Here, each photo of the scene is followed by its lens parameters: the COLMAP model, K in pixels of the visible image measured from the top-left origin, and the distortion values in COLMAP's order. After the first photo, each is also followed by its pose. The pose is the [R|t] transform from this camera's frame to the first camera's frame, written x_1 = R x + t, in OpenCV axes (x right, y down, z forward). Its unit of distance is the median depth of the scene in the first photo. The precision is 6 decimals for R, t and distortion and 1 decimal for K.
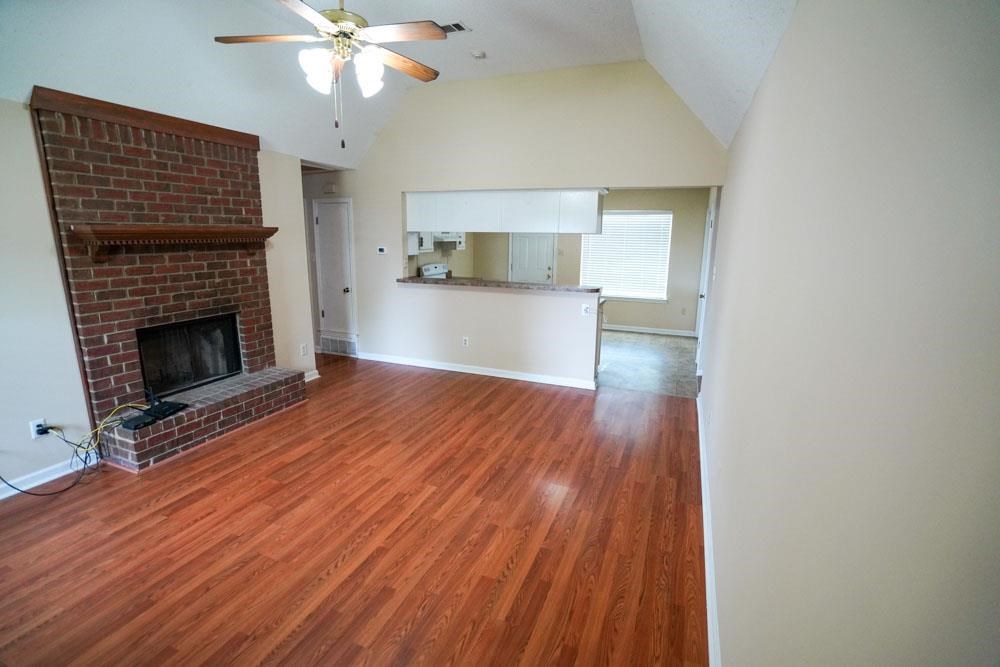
lens RADIAL K [[458.9, 0, 500.0], [0, 458.9, 333.5], [0, 0, 1]] dist [-0.064966, 0.024285]
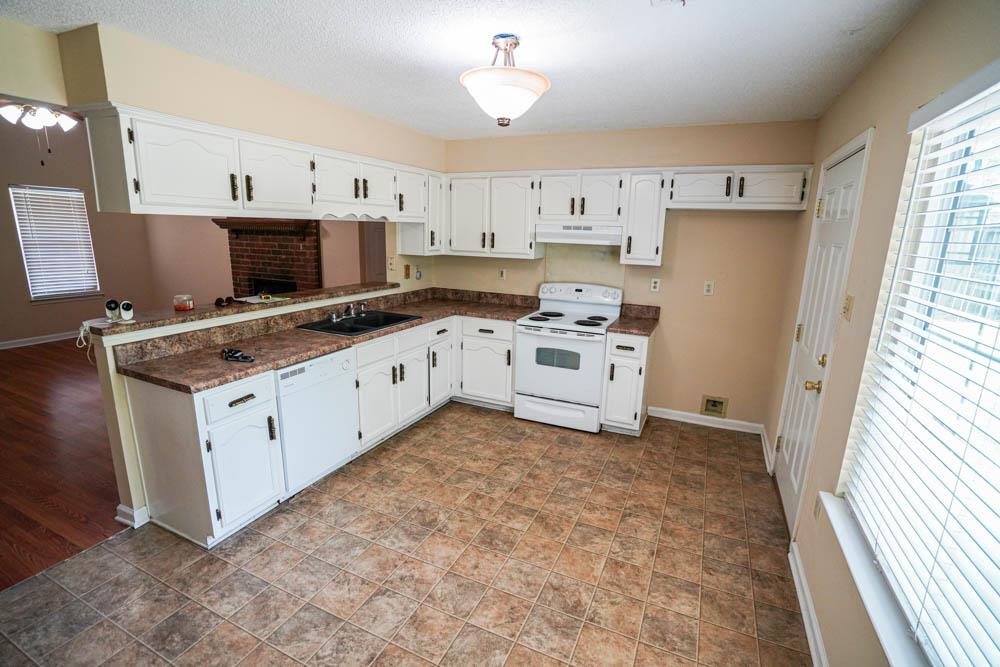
lens RADIAL K [[458.9, 0, 500.0], [0, 458.9, 333.5], [0, 0, 1]] dist [-0.064966, 0.024285]
pose [[-0.048867, 0.204515, -0.977643, 0.875378], [-0.239857, 0.947767, 0.210254, -0.392507], [0.969578, 0.244769, 0.002740, 1.910037]]
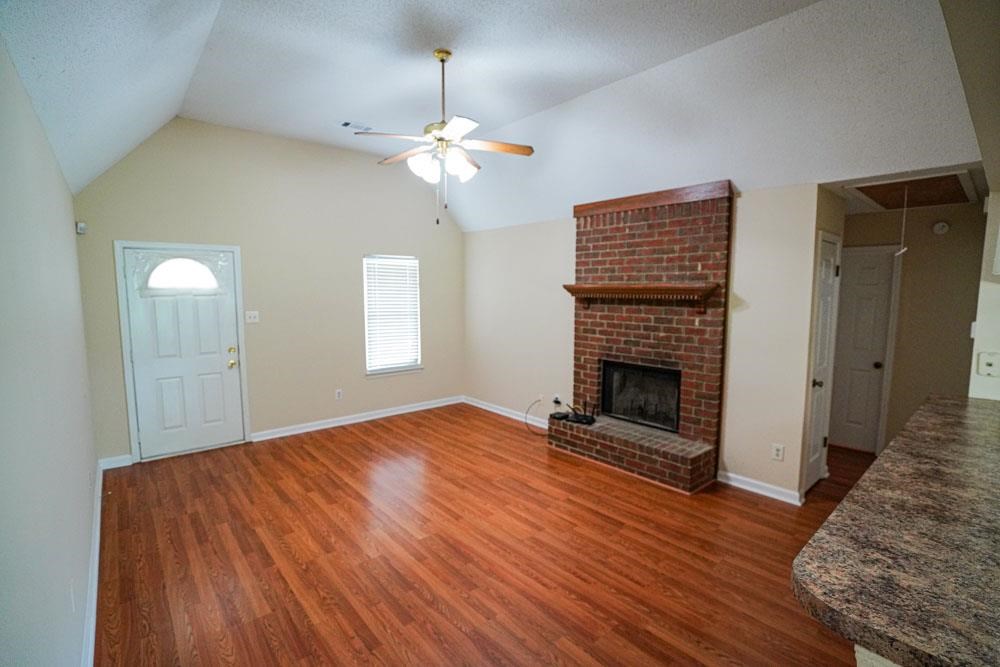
lens RADIAL K [[458.9, 0, 500.0], [0, 458.9, 333.5], [0, 0, 1]] dist [-0.064966, 0.024285]
pose [[-0.456606, 0.070248, -0.886892, 0.533079], [-0.197026, 0.964140, 0.177803, -0.260247], [0.867578, 0.255927, -0.426391, 1.246241]]
